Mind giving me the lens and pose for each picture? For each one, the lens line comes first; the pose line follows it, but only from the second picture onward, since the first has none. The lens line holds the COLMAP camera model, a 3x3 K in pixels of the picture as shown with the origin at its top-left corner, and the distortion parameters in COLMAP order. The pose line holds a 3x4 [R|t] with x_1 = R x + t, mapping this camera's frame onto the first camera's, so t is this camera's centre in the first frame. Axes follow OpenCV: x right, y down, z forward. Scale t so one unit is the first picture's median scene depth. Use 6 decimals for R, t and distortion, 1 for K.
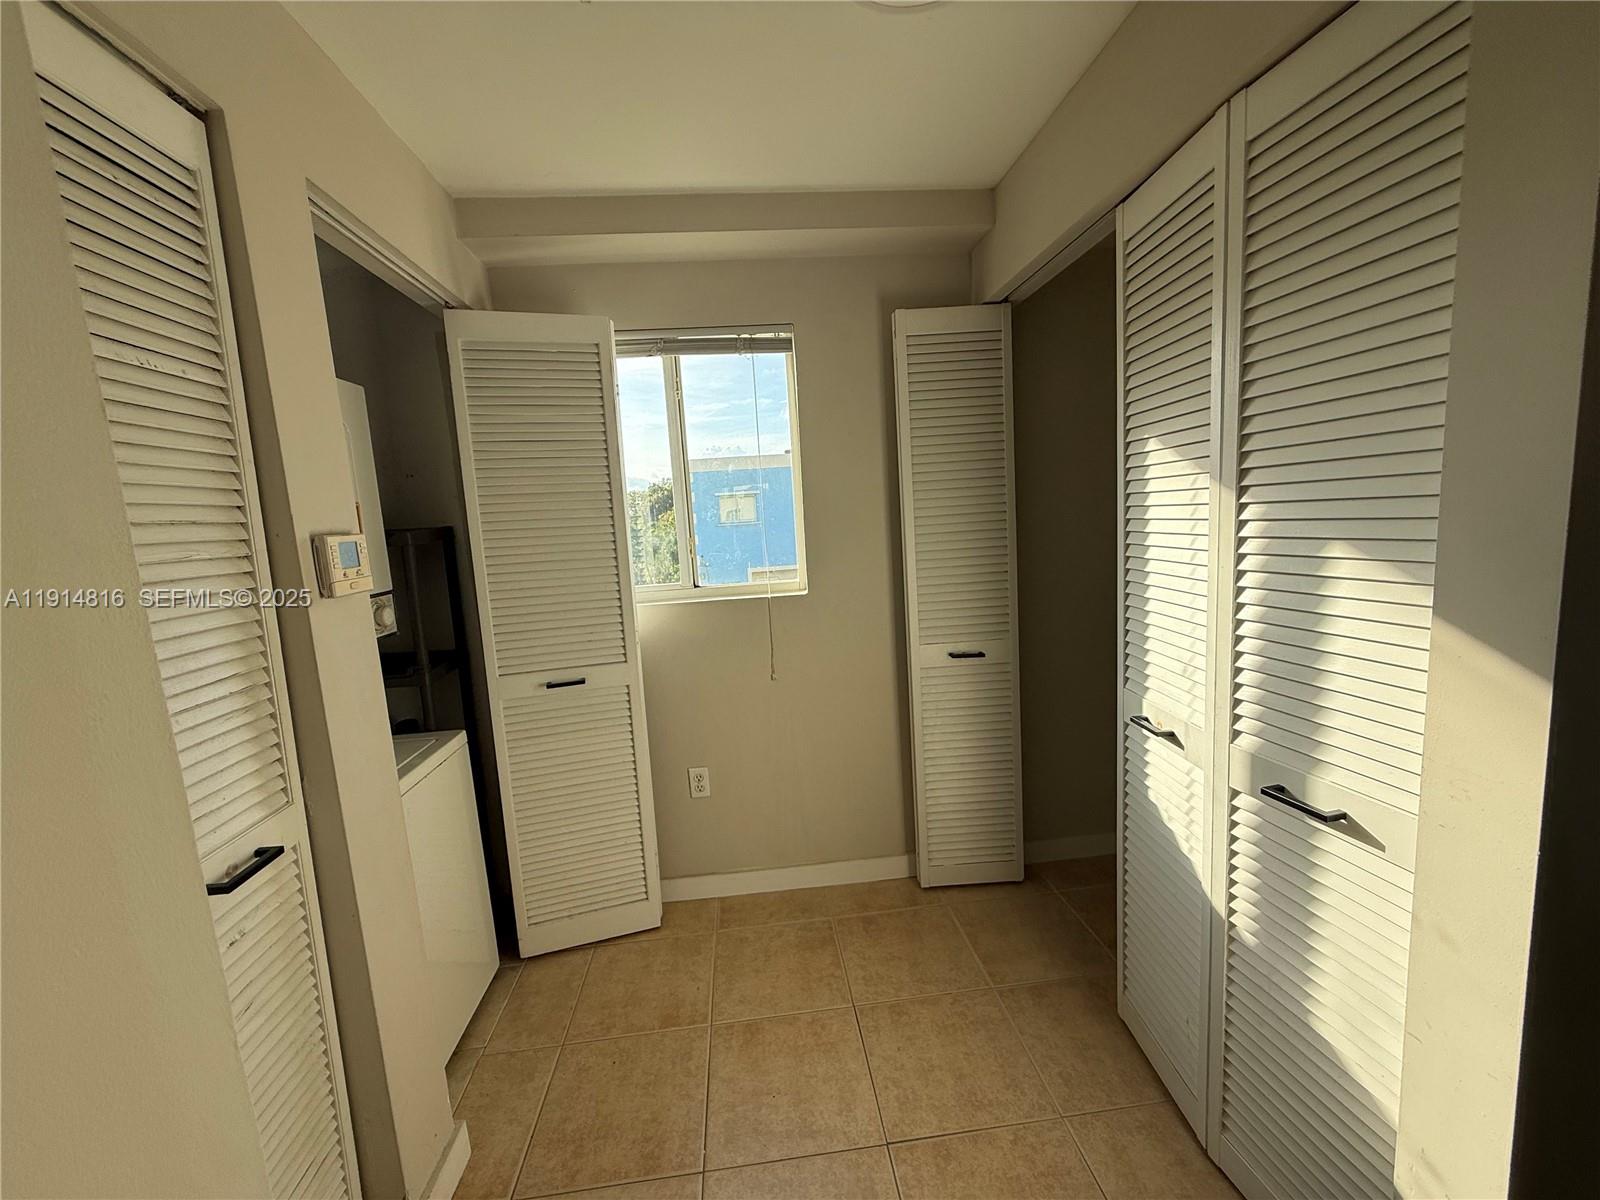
lens RADIAL K [[637.9, 0, 797.6], [0, 637.9, 600.1], [0, 0, 1]] dist [0.001991, -0.000358]
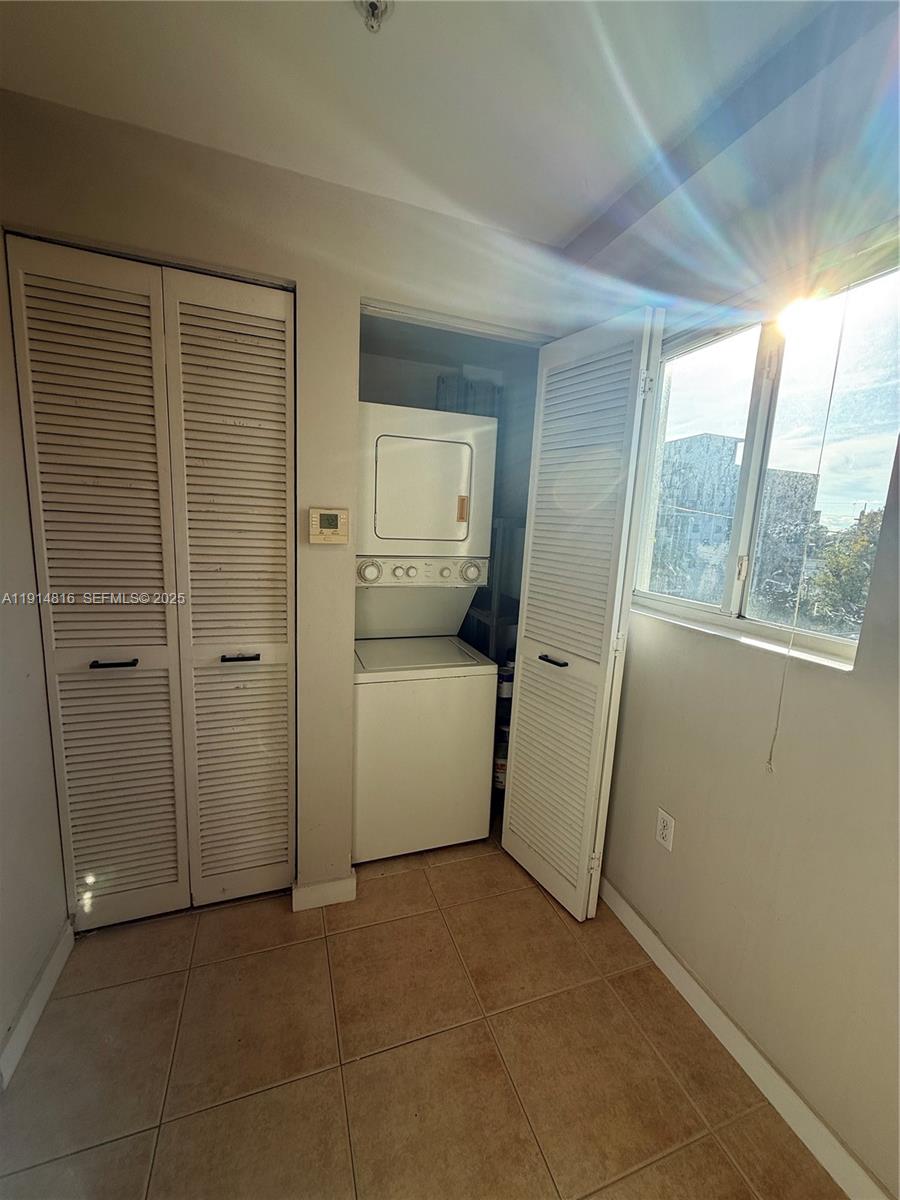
lens RADIAL K [[478.4, 0, 451.7], [0, 478.4, 597.4], [0, 0, 1]] dist [0.001991, -0.000358]
pose [[0.246986, 0.222622, -0.943100, 0.422244], [-0.194082, 0.964896, 0.176940, -0.107381], [0.949384, 0.139337, 0.281523, 0.635316]]
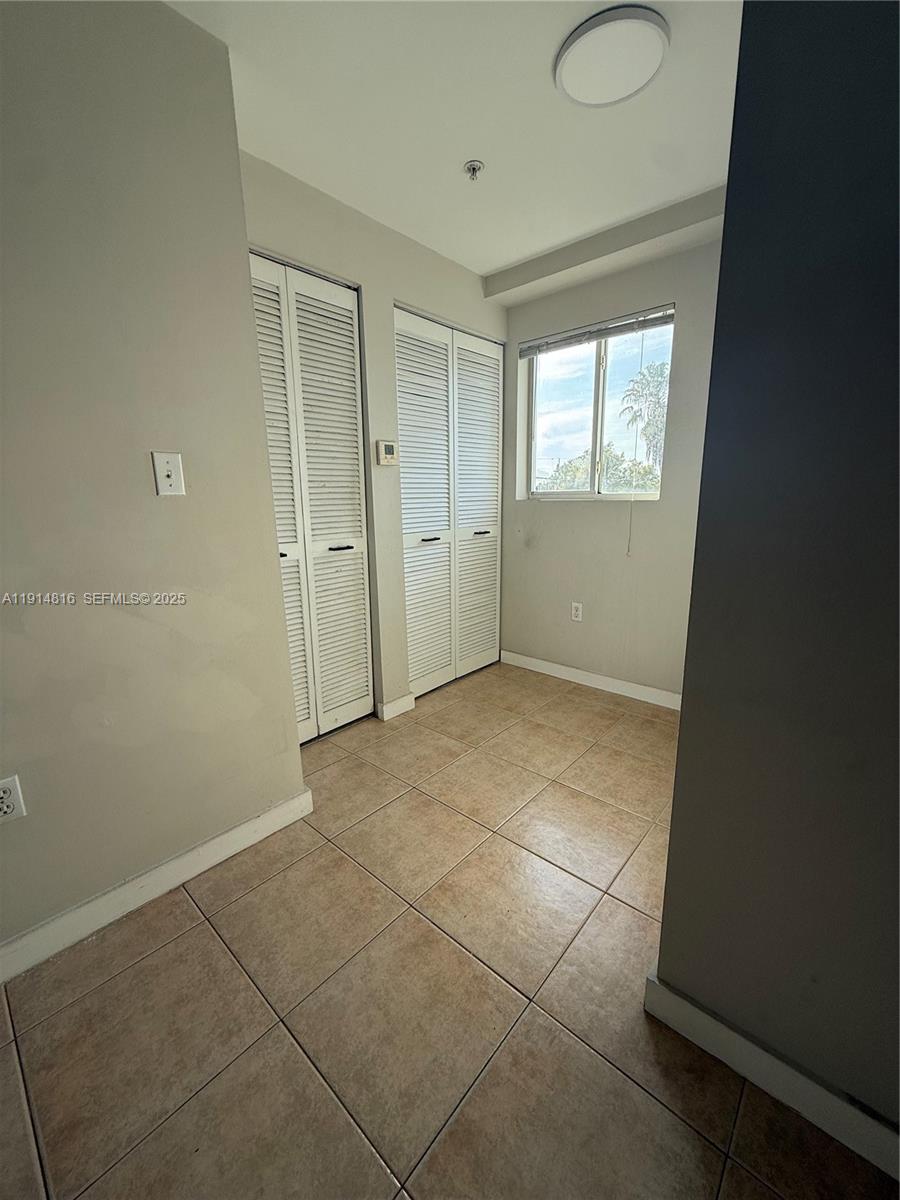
lens RADIAL K [[478.4, 0, 451.6], [0, 478.4, 598.7], [0, 0, 1]] dist [0.001991, -0.000358]
pose [[0.683359, 0.204683, -0.700803, 0.636024], [-0.122486, 0.978433, 0.166332, 0.110340], [0.719734, -0.027826, 0.693692, -0.128949]]
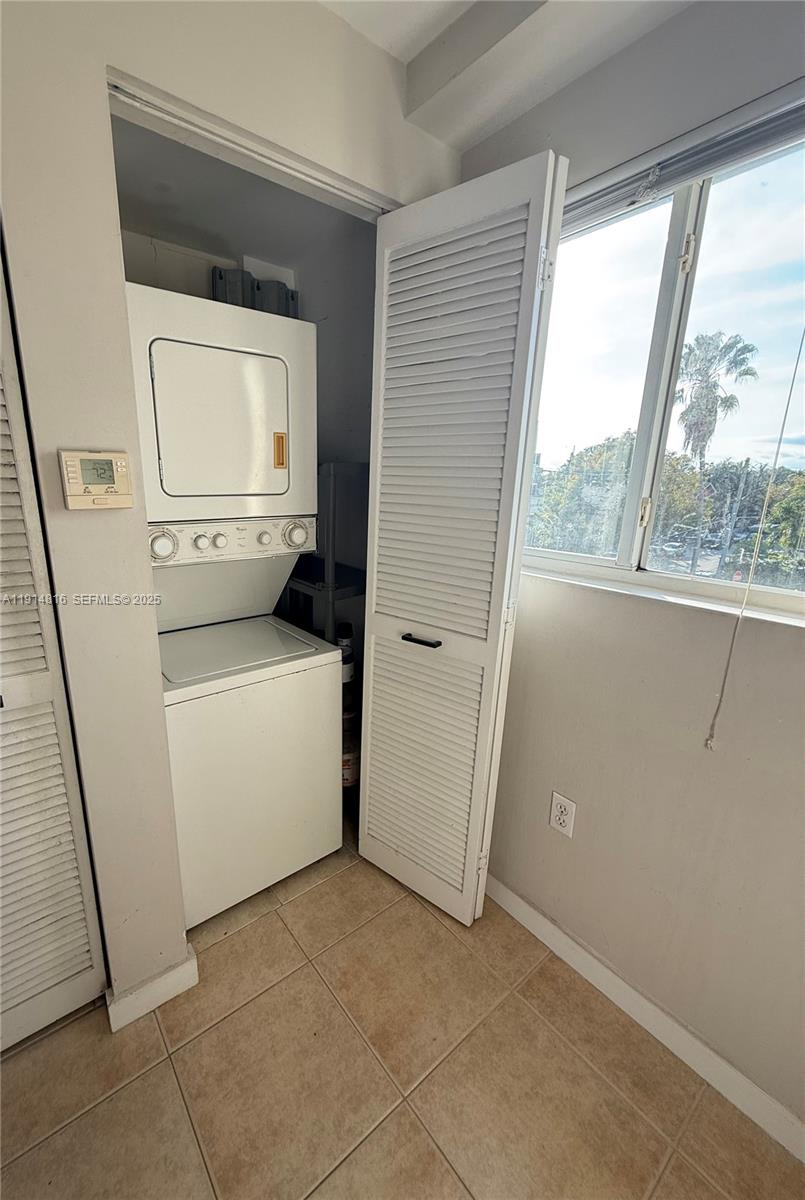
lens RADIAL K [[482.1, 0, 352.3], [0, 482.1, 602.6], [0, 0, 1]] dist [0.000929, 0.000226]
pose [[0.523467, 0.280650, -0.804498, 0.147576], [-0.161920, 0.959757, 0.229454, -0.074352], [0.836519, 0.010152, 0.547844, 0.594566]]
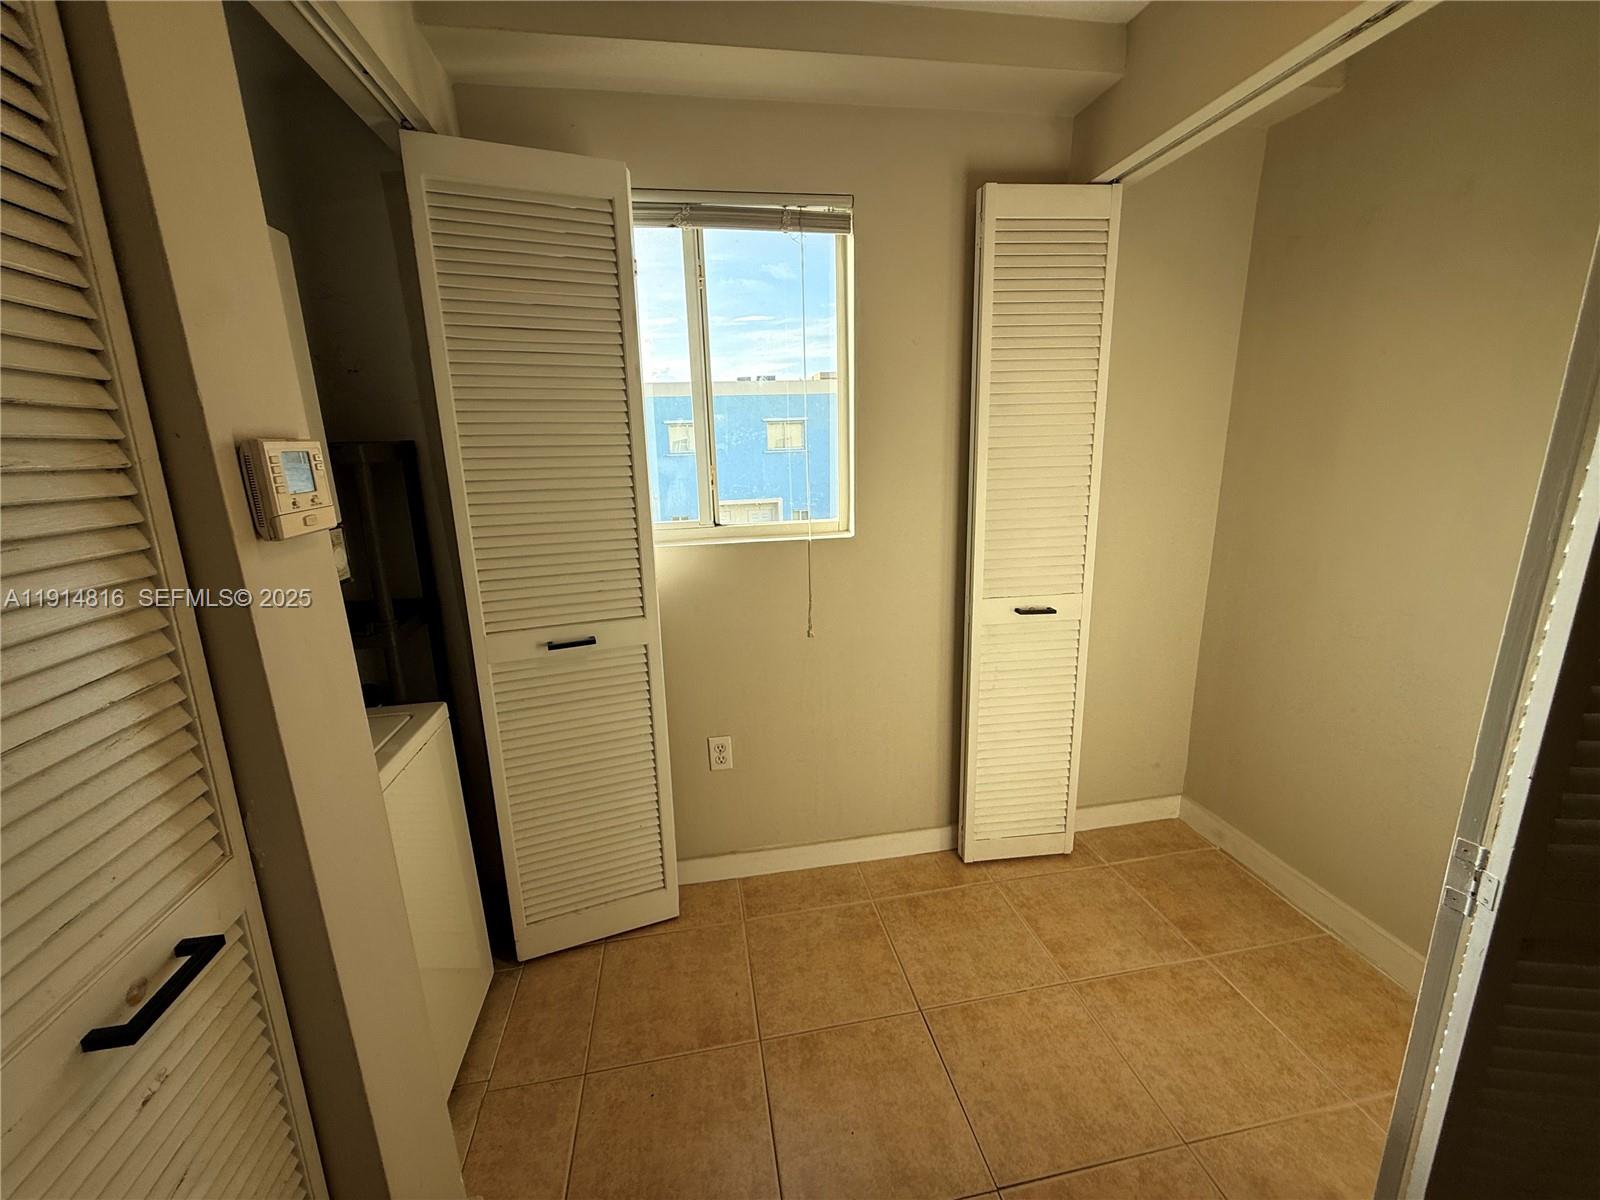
lens RADIAL K [[637.9, 0, 797.5], [0, 637.9, 599.3], [0, 0, 1]] dist [0.001991, -0.000358]
pose [[0.995895, 0.012761, 0.089614, -0.169159], [-0.021606, 0.994910, 0.098426, -0.011518], [-0.087902, -0.099958, 0.991101, 0.200831]]
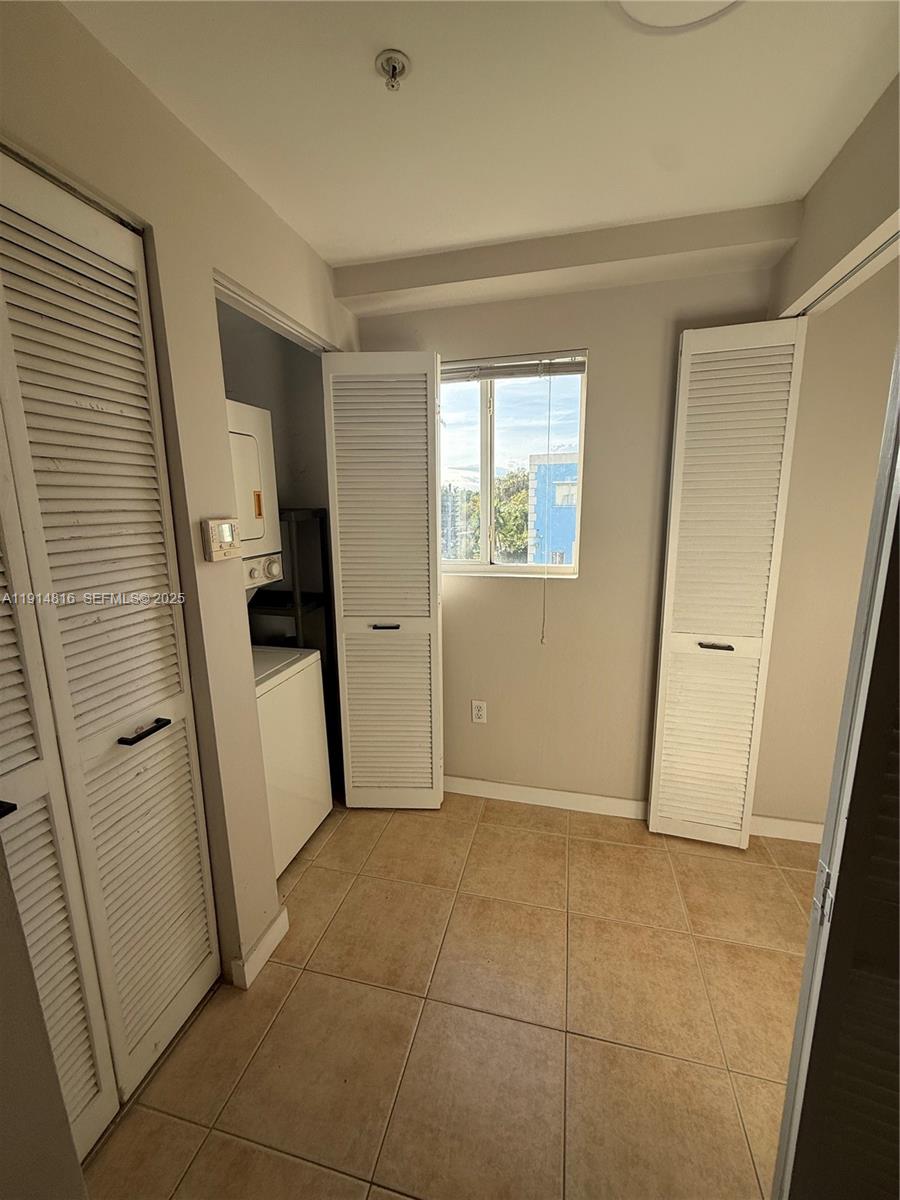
lens RADIAL K [[478.4, 0, 452.0], [0, 478.4, 597.9], [0, 0, 1]] dist [0.001991, -0.000358]
pose [[0.942935, 0.111305, -0.313822, 0.102343], [-0.086998, 0.992092, 0.090469, -0.043815], [0.321410, -0.058004, 0.945162, 0.072854]]
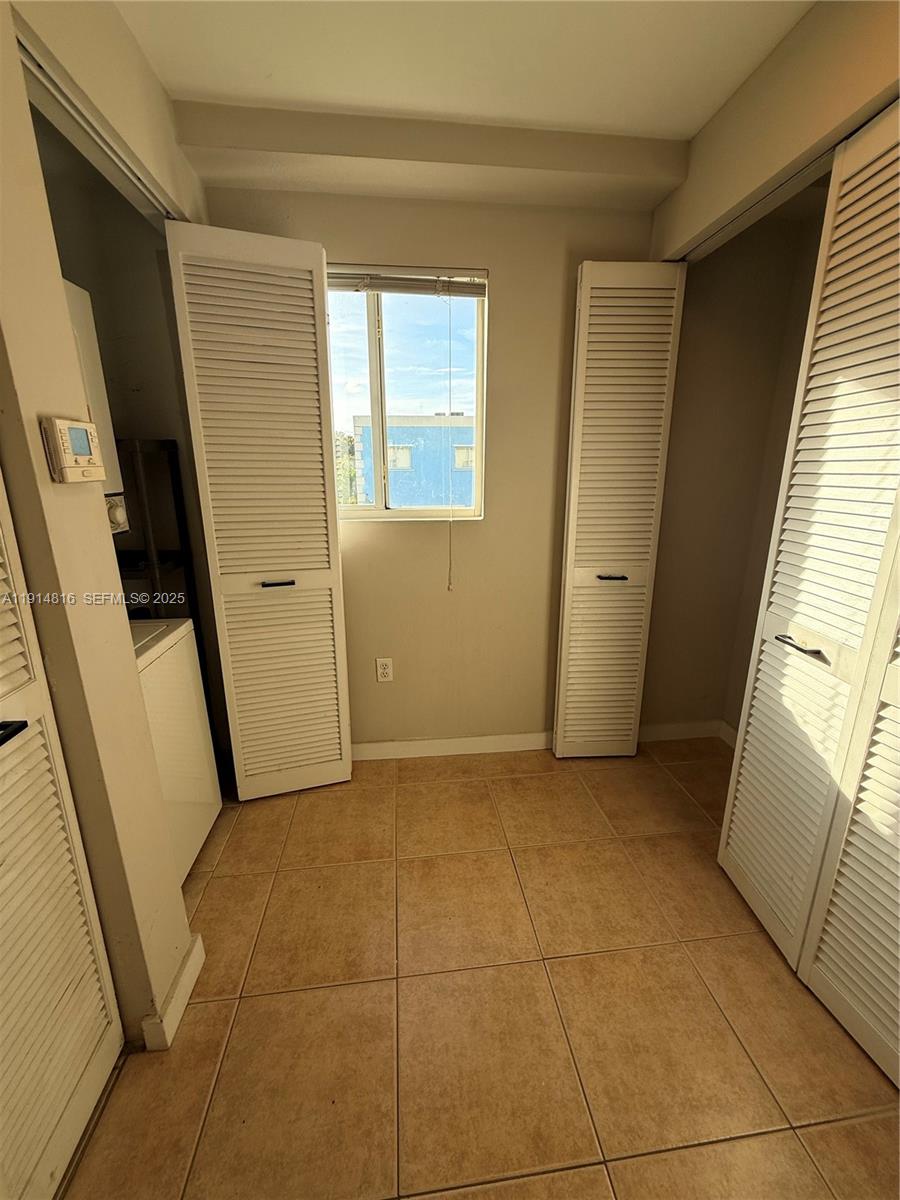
lens RADIAL K [[478.4, 0, 451.6], [0, 478.4, 597.7], [0, 0, 1]] dist [0.001991, -0.000358]
pose [[0.997981, 0.050044, 0.039118, -0.088405], [-0.054757, 0.989927, 0.130563, 0.026920], [-0.032190, -0.132442, 0.990668, 0.131573]]
